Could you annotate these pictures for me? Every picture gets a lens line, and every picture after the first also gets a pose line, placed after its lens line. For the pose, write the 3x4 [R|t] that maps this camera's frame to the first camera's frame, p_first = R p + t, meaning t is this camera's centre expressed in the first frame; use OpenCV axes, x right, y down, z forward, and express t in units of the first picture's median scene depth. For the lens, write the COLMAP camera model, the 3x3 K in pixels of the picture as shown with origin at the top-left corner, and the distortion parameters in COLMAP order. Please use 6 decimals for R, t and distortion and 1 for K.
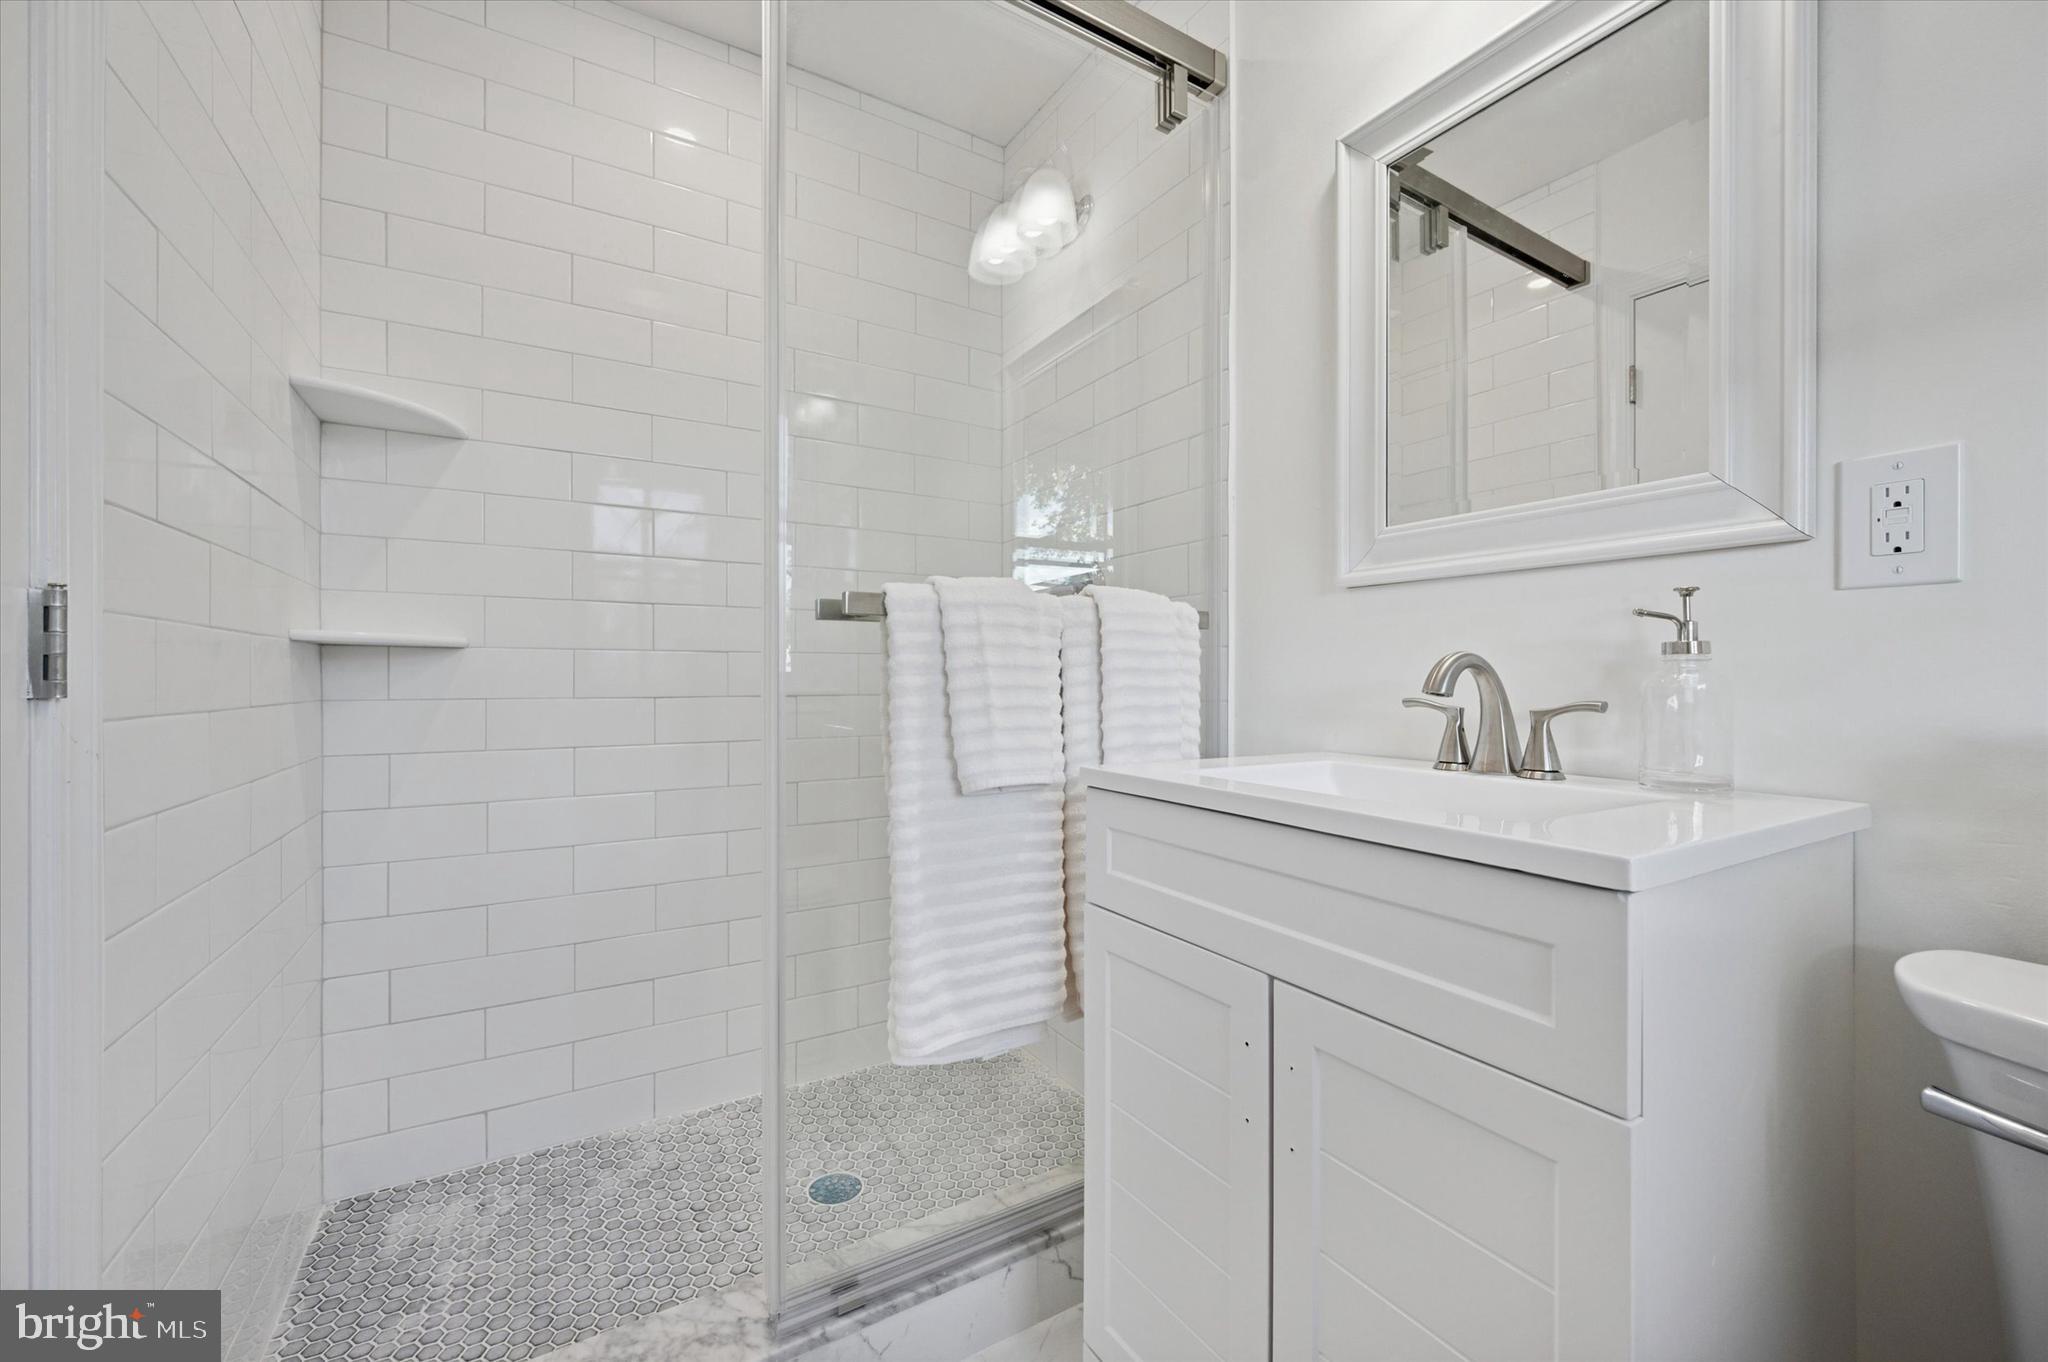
lens RADIAL K [[811.8, 0, 1025.4], [0, 811.8, 674.0], [0, 0, 1]] dist [0.002551, 0.000043]
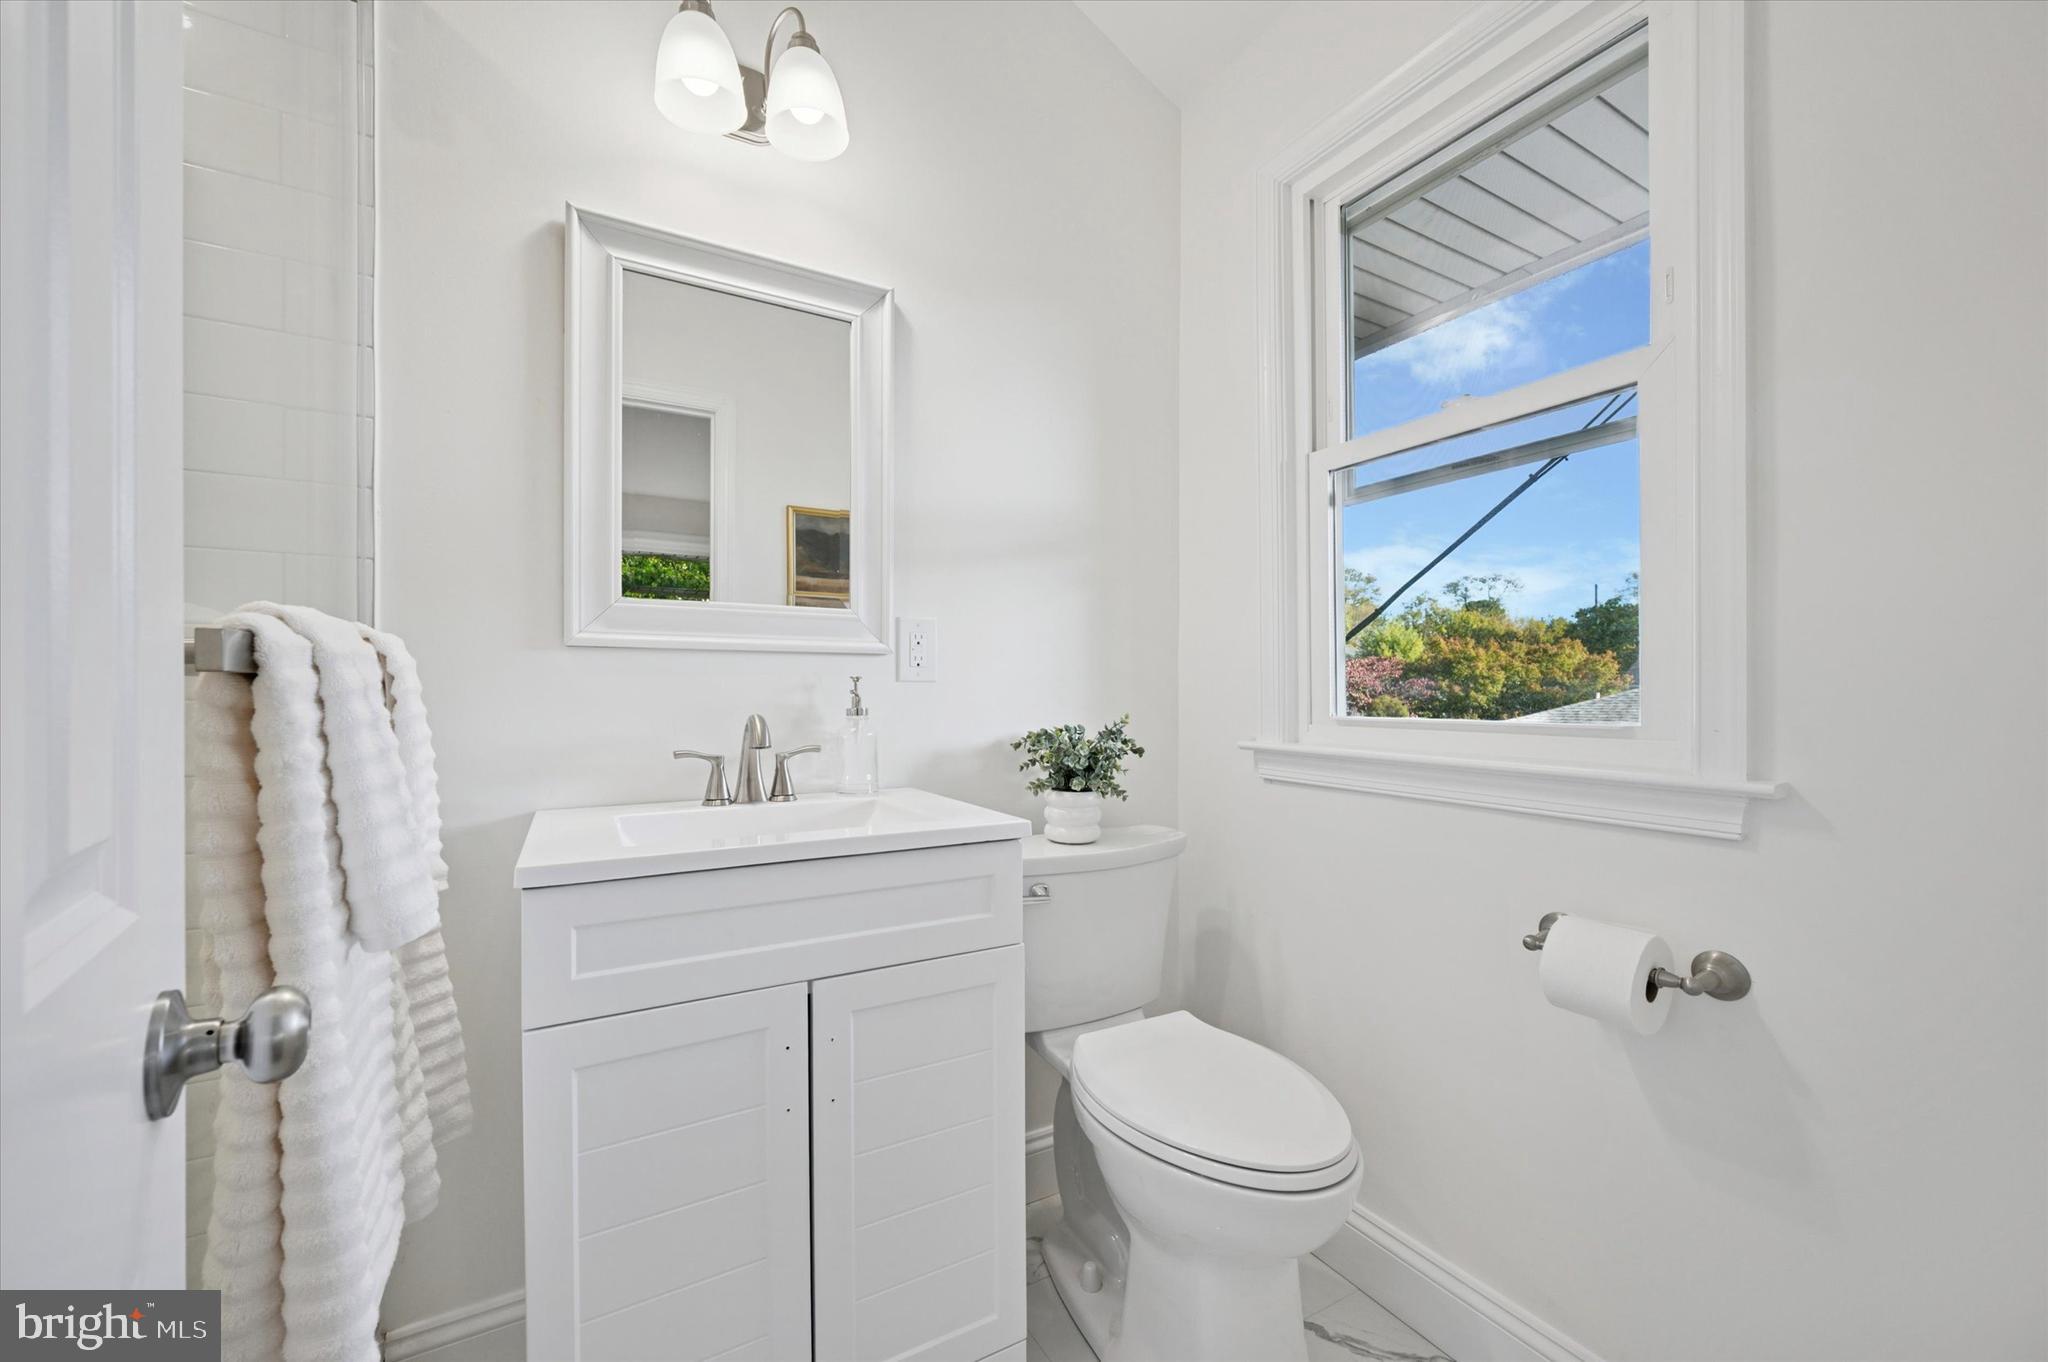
lens RADIAL K [[811.8, 0, 1023.8], [0, 811.8, 690.3], [0, 0, 1]] dist [0.002551, 0.000043]
pose [[0.028571, -0.007413, 0.999564, -0.804360], [-0.008682, 0.999933, 0.007664, -0.082884], [-0.999554, -0.008897, 0.028504, 0.523126]]
